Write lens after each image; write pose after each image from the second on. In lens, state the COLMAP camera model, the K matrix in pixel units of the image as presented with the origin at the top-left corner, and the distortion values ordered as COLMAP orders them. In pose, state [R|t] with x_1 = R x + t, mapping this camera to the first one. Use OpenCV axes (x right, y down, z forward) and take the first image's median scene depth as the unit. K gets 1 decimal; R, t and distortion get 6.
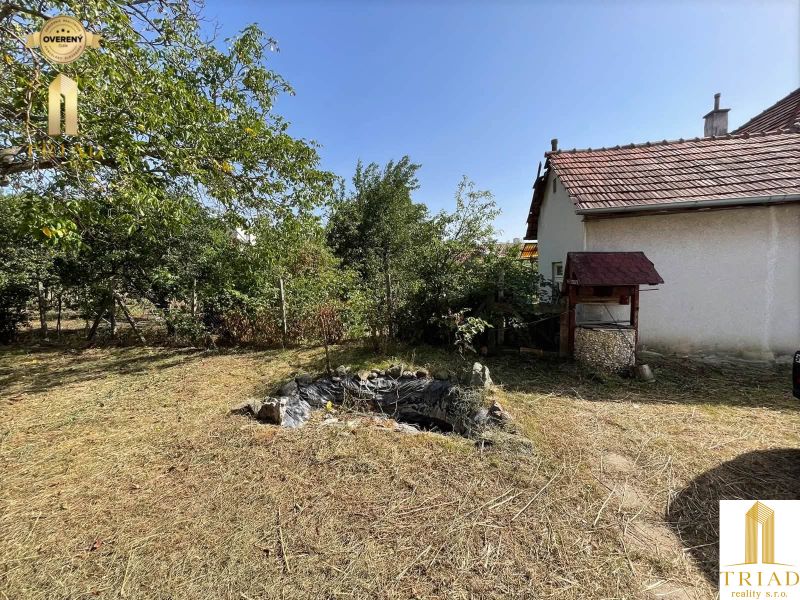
lens RADIAL K [[323.7, 0, 398.1], [0, 323.7, 297.8], [0, 0, 1]] dist [0.000550, -0.000167]
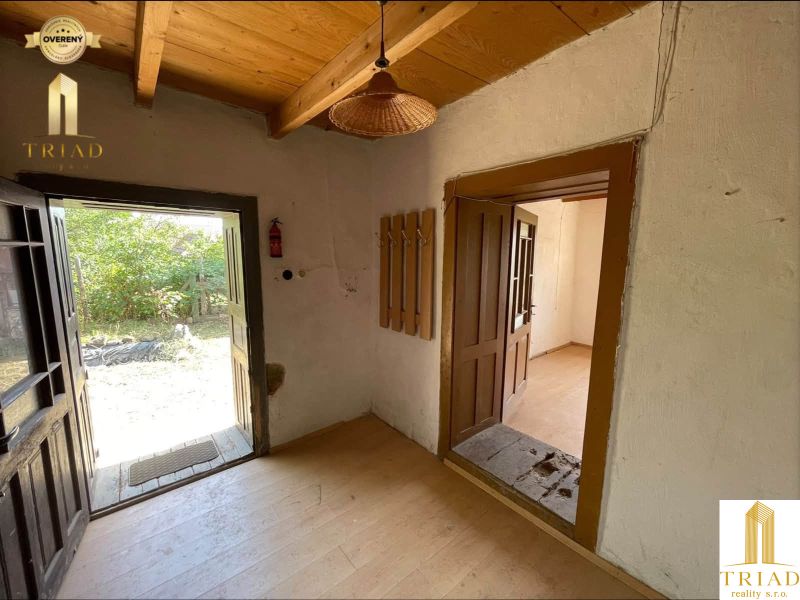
lens RADIAL K [[323.7, 0, 398.1], [0, 323.7, 297.8], [0, 0, 1]] dist [0.000550, -0.000167]
pose [[0.704770, -0.064550, 0.706493, -0.062129], [0.030430, 0.997686, 0.060800, 0.029476], [-0.708783, -0.021352, 0.705104, -0.602672]]
